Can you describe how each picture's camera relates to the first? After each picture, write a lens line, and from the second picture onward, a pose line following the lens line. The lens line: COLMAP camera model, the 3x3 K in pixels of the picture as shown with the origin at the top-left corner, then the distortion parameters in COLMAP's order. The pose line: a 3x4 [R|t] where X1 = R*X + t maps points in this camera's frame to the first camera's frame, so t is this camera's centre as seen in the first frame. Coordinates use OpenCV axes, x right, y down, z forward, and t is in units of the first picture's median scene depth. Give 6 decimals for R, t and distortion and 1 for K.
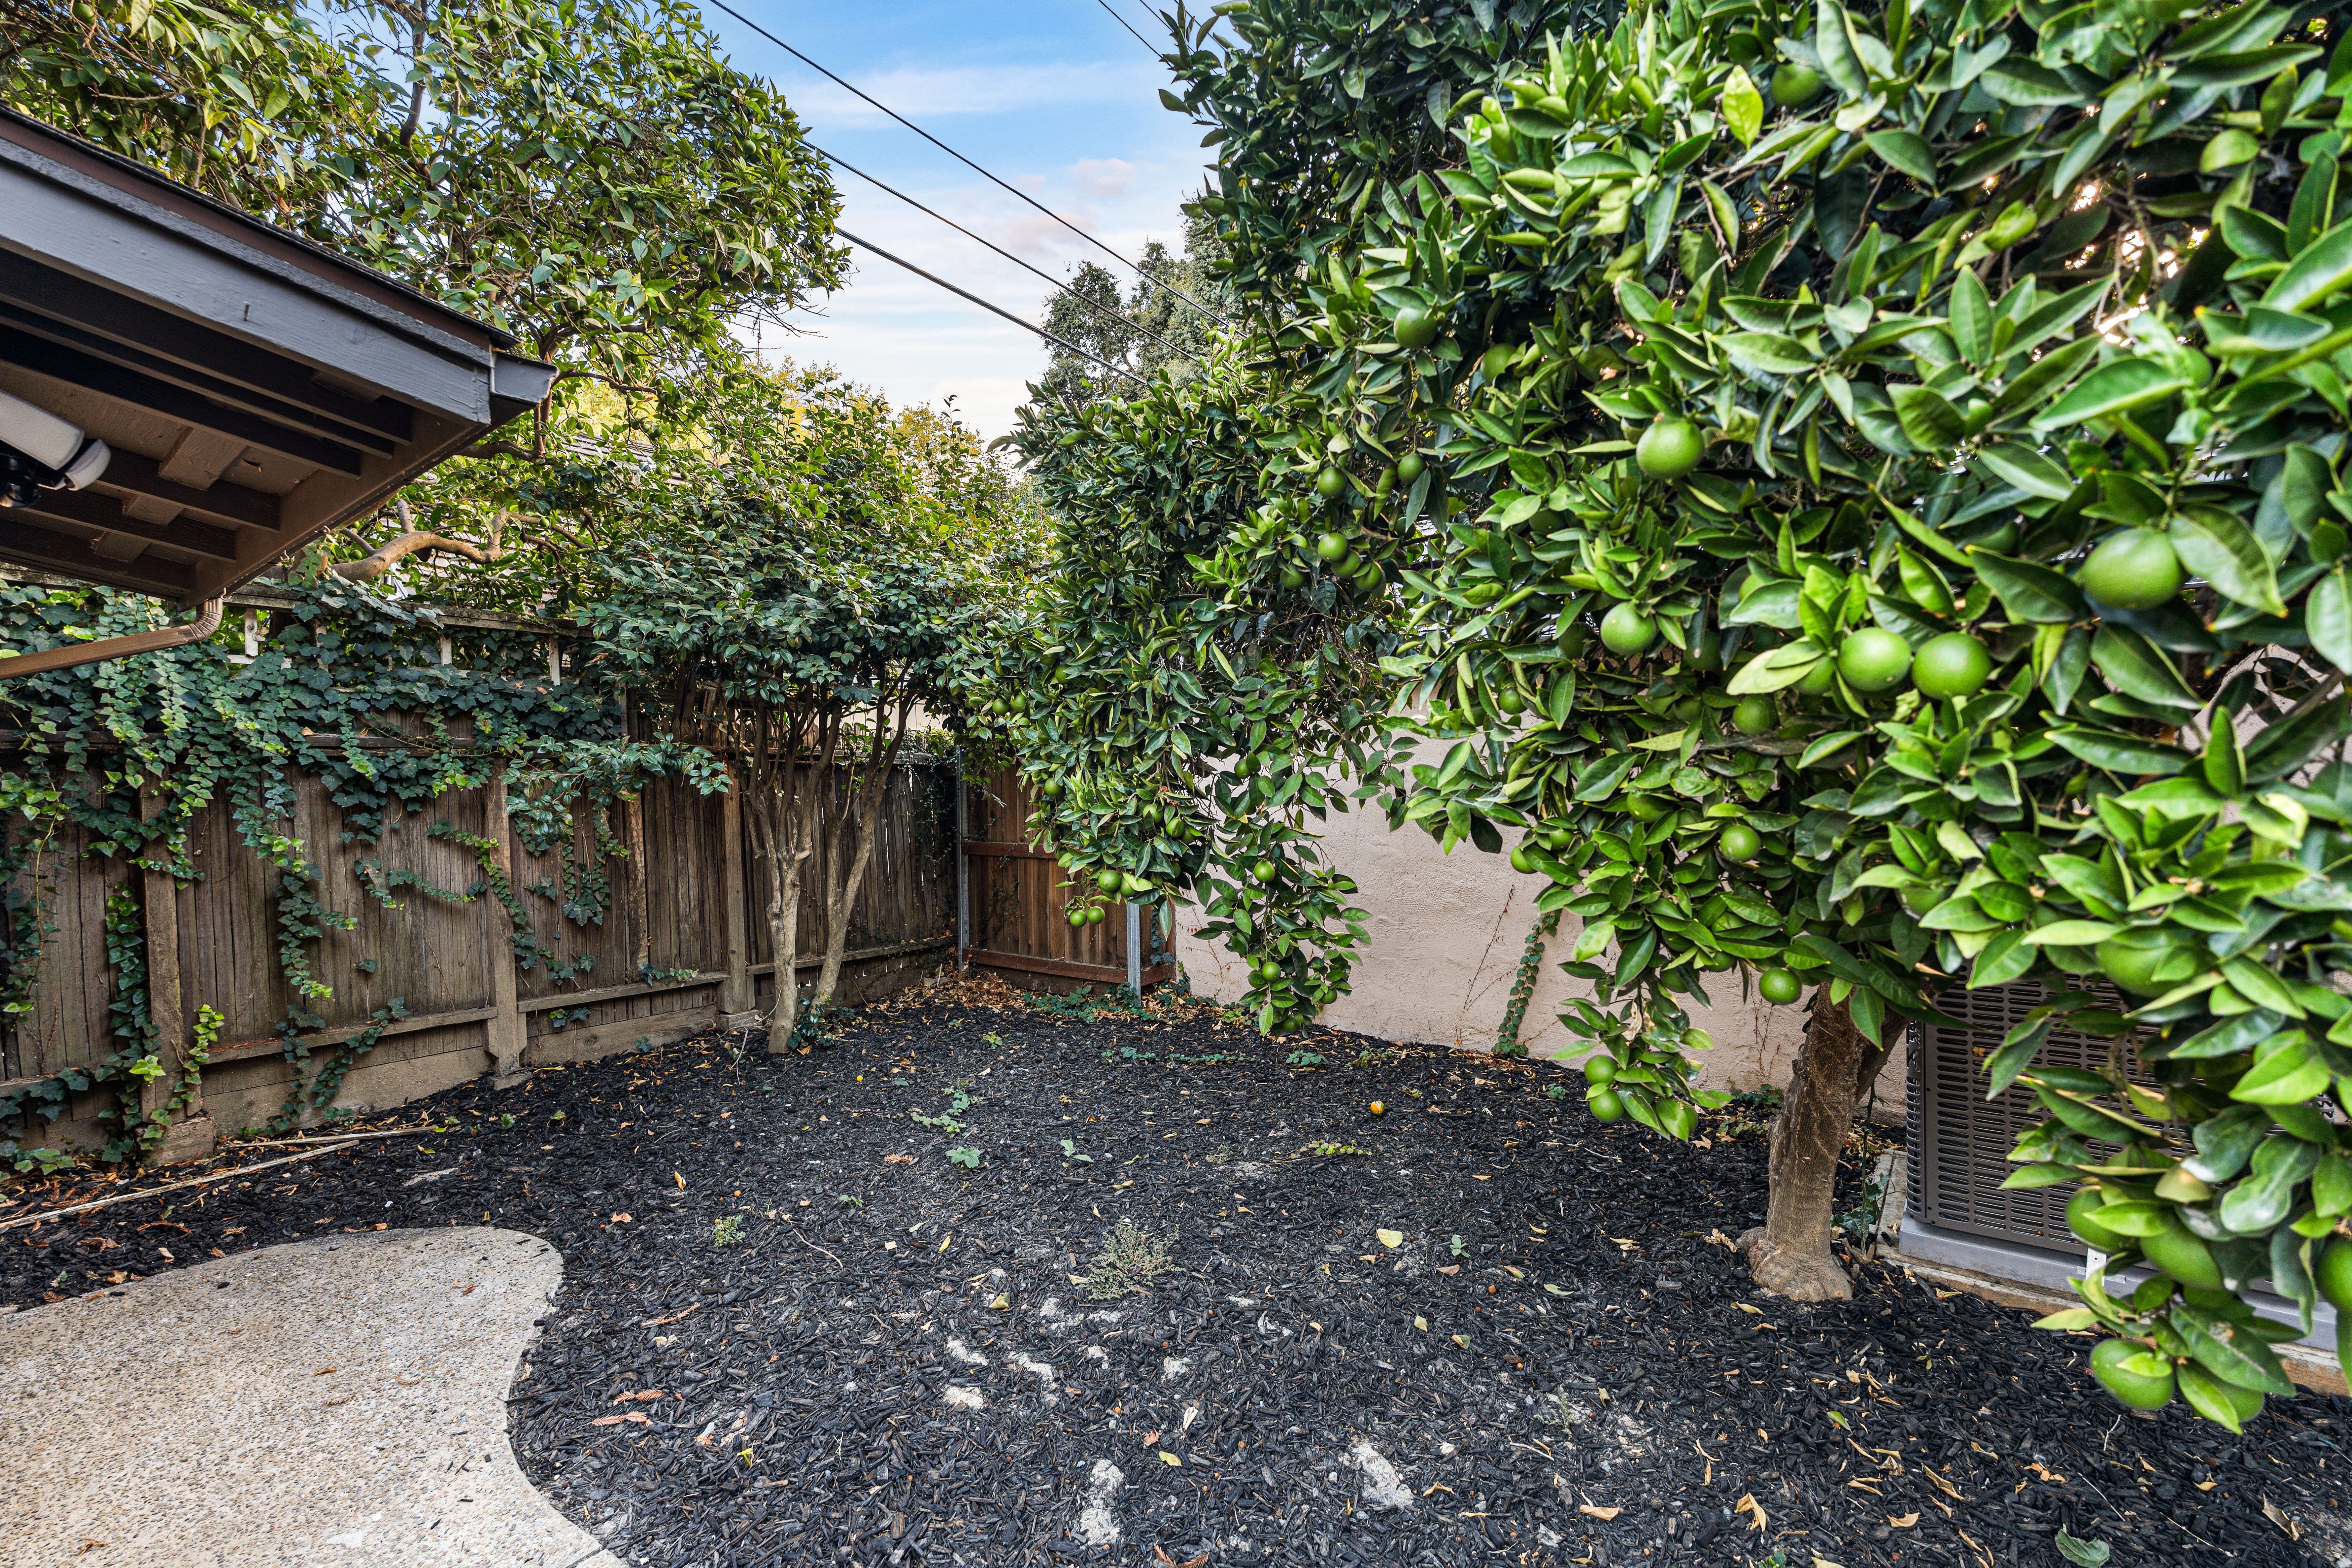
lens RADIAL K [[1040.5, 0, 1173.4], [0, 1040.5, 791.4], [0, 0, 1]] dist [-0.008773, 0.001529]
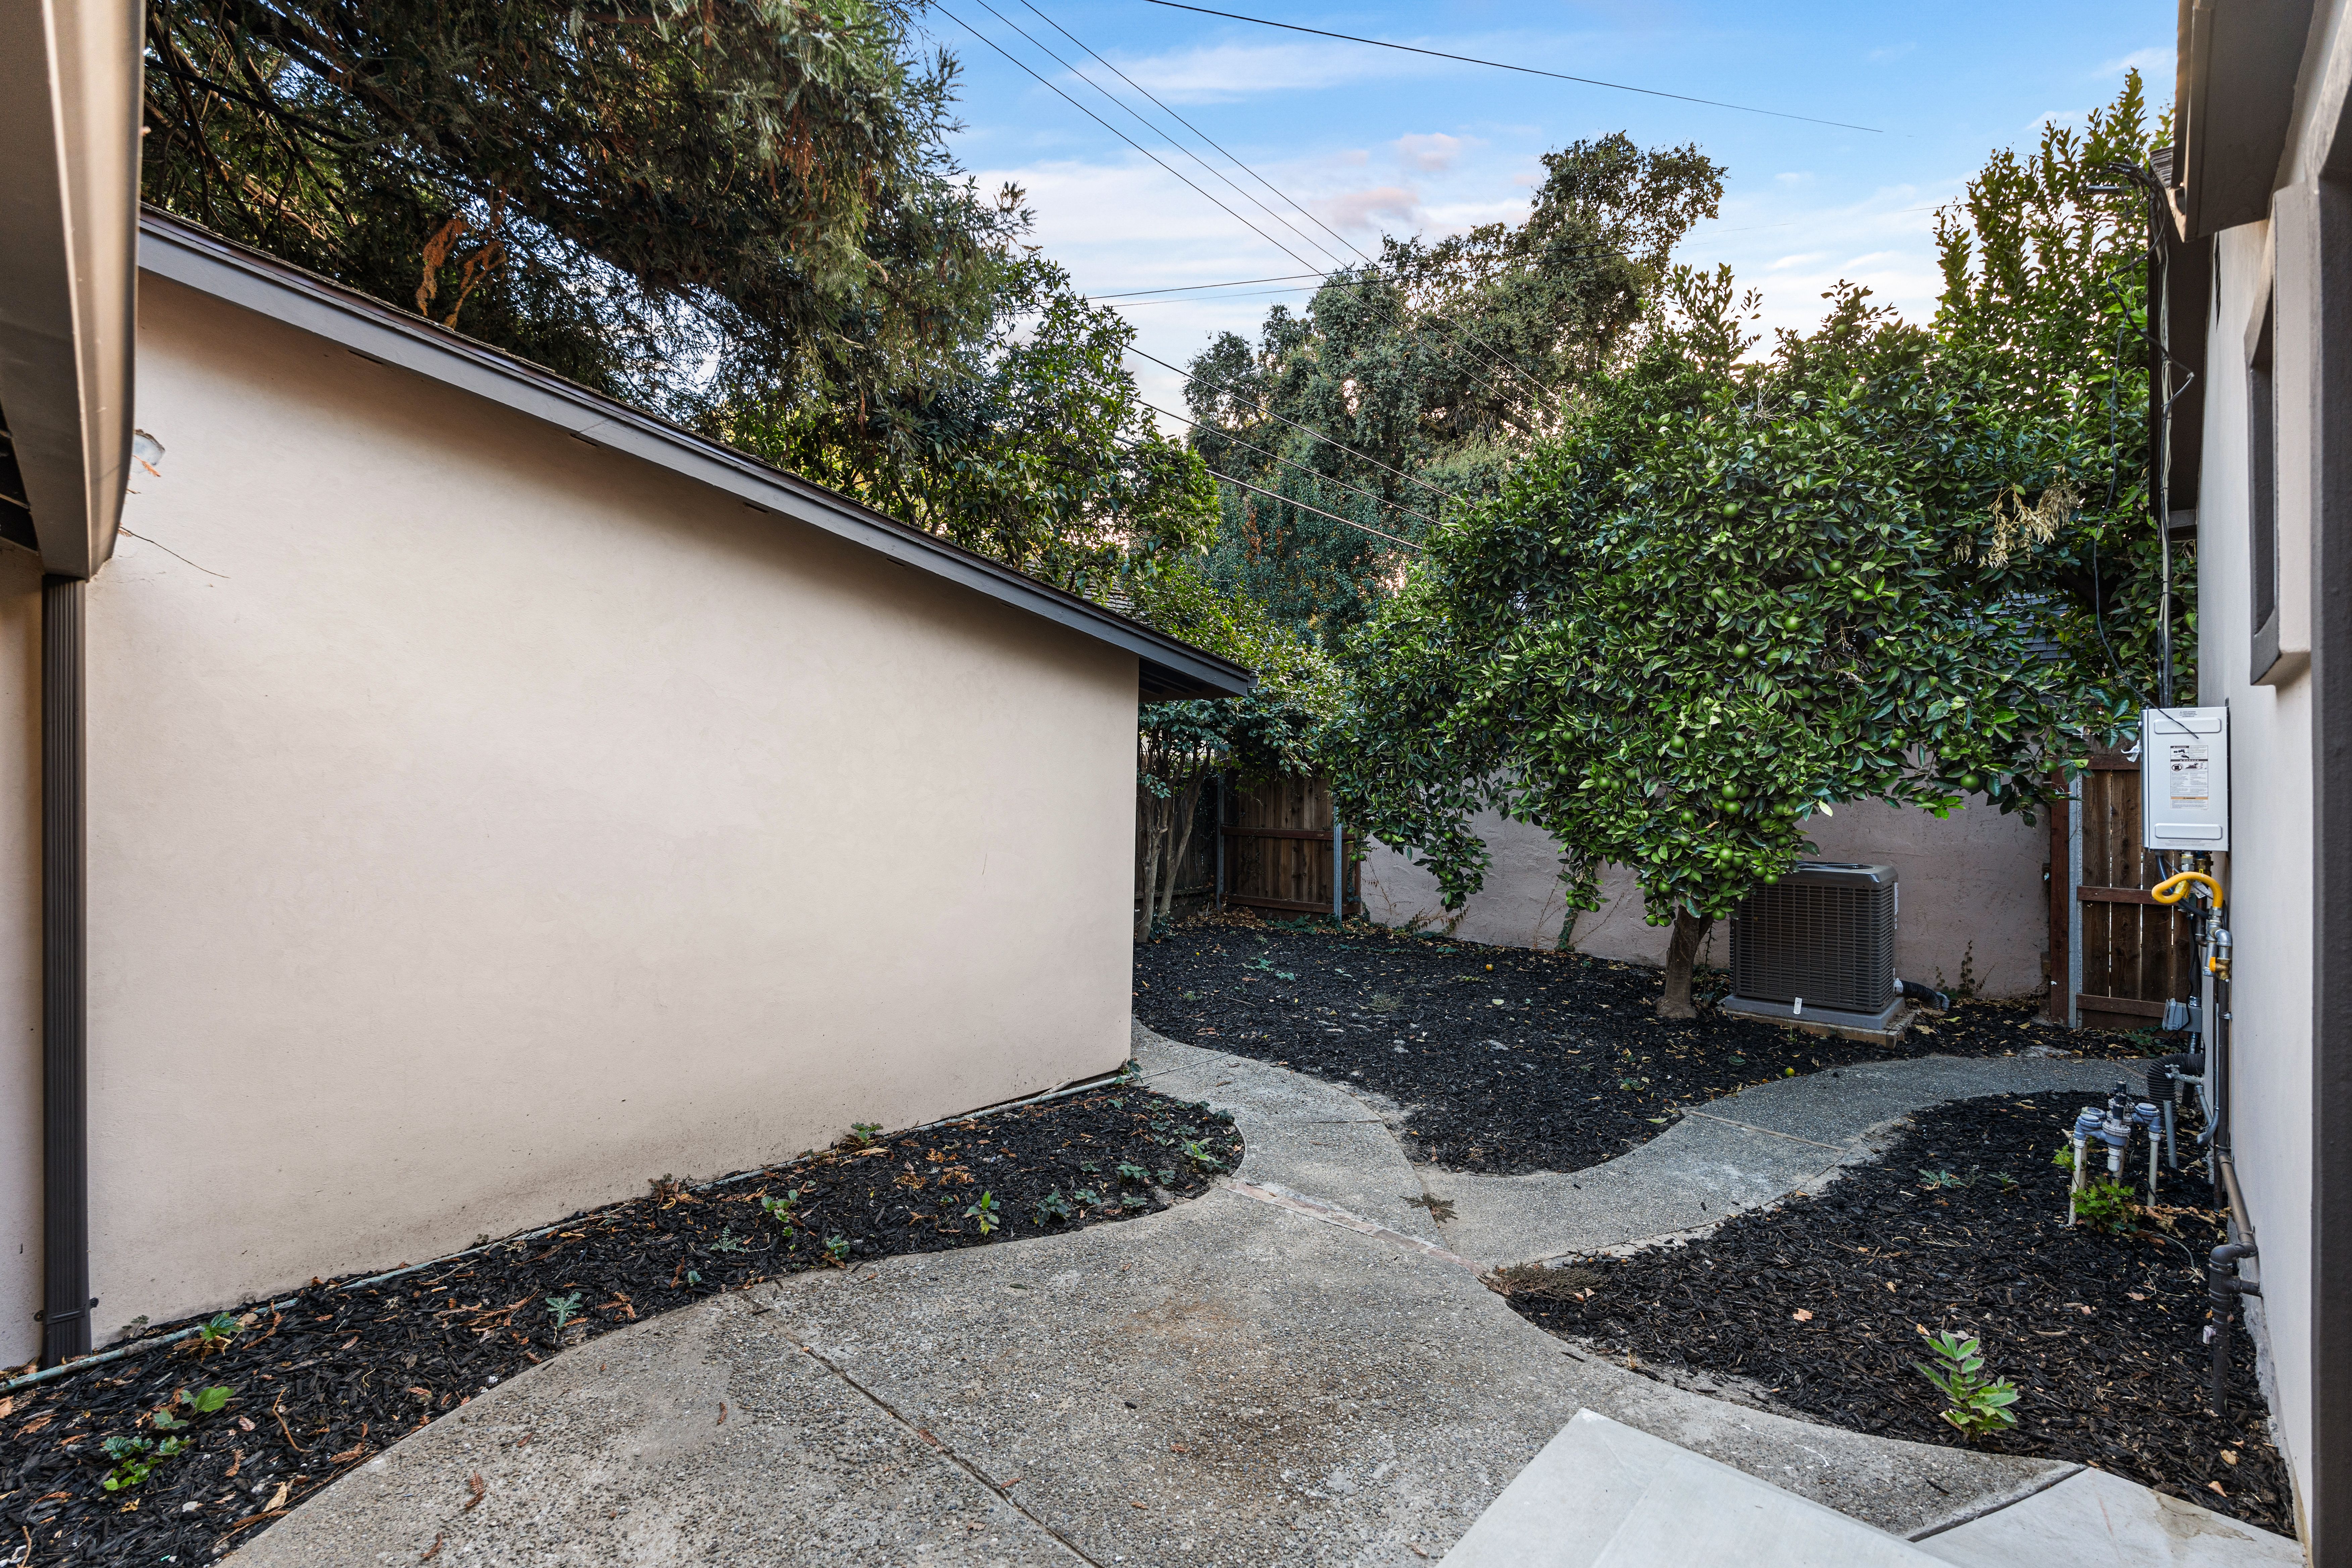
lens RADIAL K [[1040.5, 0, 1178.4], [0, 1040.5, 778.5], [0, 0, 1]] dist [-0.008773, 0.001529]
pose [[0.996589, 0.015531, -0.081050, -0.226122], [-0.016392, 0.999816, -0.009969, -0.014194], [0.080880, 0.011264, 0.996660, -0.961357]]
